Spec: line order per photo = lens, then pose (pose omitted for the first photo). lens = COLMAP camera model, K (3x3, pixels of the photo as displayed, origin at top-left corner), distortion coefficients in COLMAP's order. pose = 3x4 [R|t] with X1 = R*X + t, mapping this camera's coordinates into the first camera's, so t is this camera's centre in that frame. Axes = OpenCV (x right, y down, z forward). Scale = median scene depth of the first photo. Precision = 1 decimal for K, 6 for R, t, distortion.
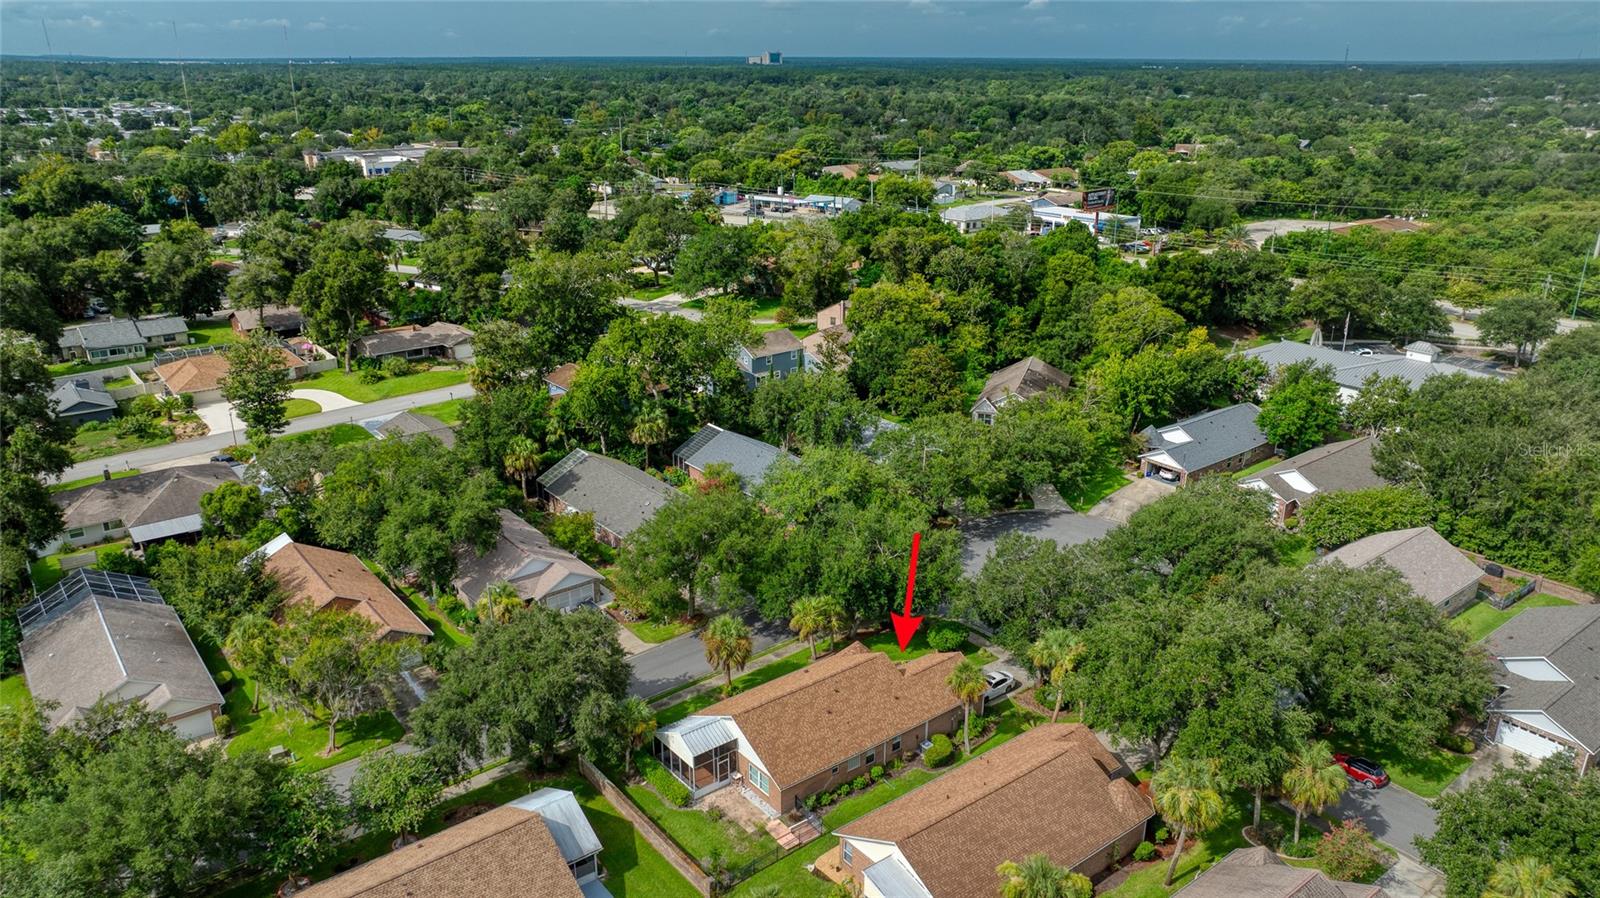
lens RADIAL K [[1131.0, 0, 803.1], [0, 1131.0, 449.7], [0, 0, 1]] dist [-0.015662, -0.000307]
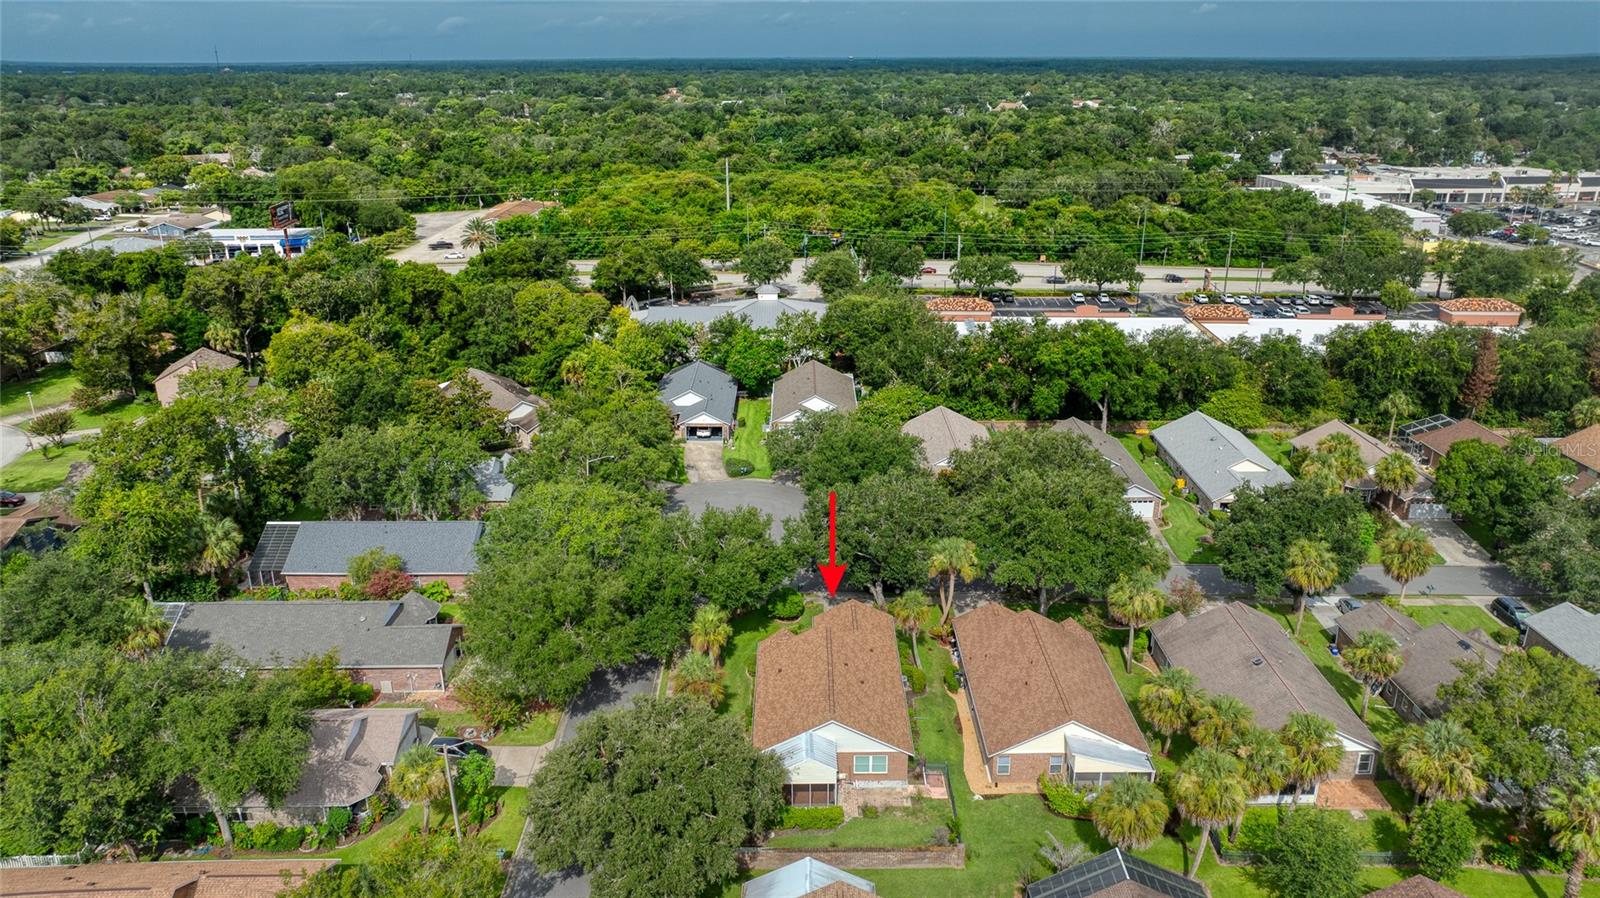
lens RADIAL K [[1131.0, 0, 803.1], [0, 1131.0, 449.7], [0, 0, 1]] dist [-0.015662, -0.000307]
pose [[0.616714, -0.268083, 0.740132, -0.434647], [0.269169, 0.955365, 0.121757, -0.069489], [-0.739737, 0.124132, 0.661347, 0.193238]]
